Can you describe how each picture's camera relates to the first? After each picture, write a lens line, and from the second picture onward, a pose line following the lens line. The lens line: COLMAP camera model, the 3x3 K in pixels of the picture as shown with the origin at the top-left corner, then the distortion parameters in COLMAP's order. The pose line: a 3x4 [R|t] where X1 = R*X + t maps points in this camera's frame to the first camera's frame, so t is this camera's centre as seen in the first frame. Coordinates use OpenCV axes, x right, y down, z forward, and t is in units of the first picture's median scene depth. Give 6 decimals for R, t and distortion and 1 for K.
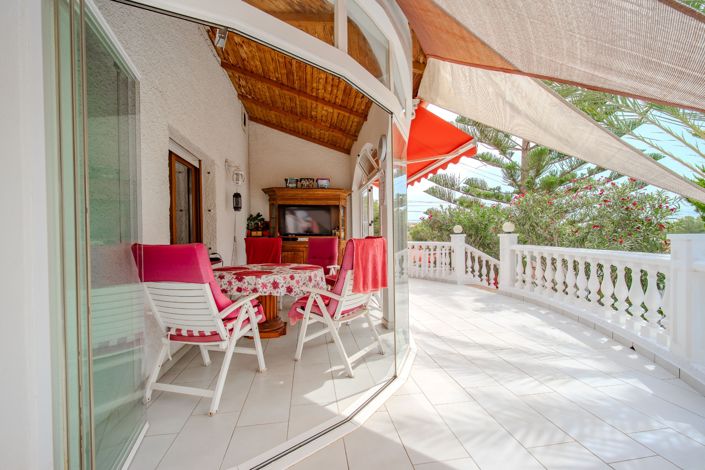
lens RADIAL K [[289.3, 0, 350.8], [0, 289.3, 237.1], [0, 0, 1]] dist [0.001162, 0.000048]
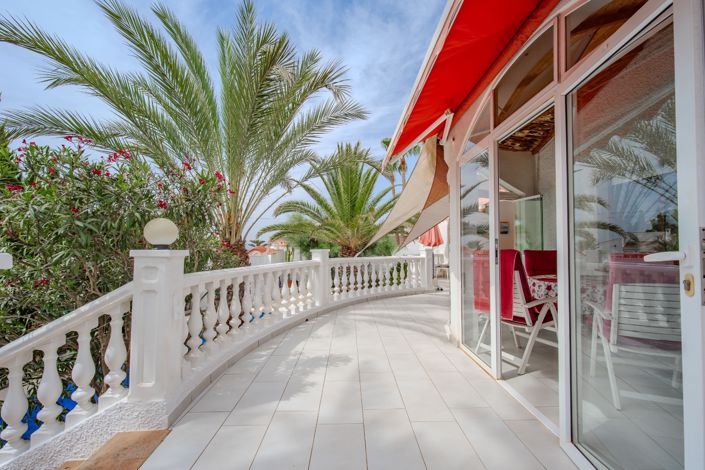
lens RADIAL K [[289.3, 0, 355.3], [0, 289.3, 238.1], [0, 0, 1]] dist [0.001162, 0.000048]
pose [[-0.990231, 0.012633, 0.138864, 0.327121], [0.009208, 0.999638, -0.025277, -0.019175], [-0.139133, -0.023751, -0.989989, 1.746240]]
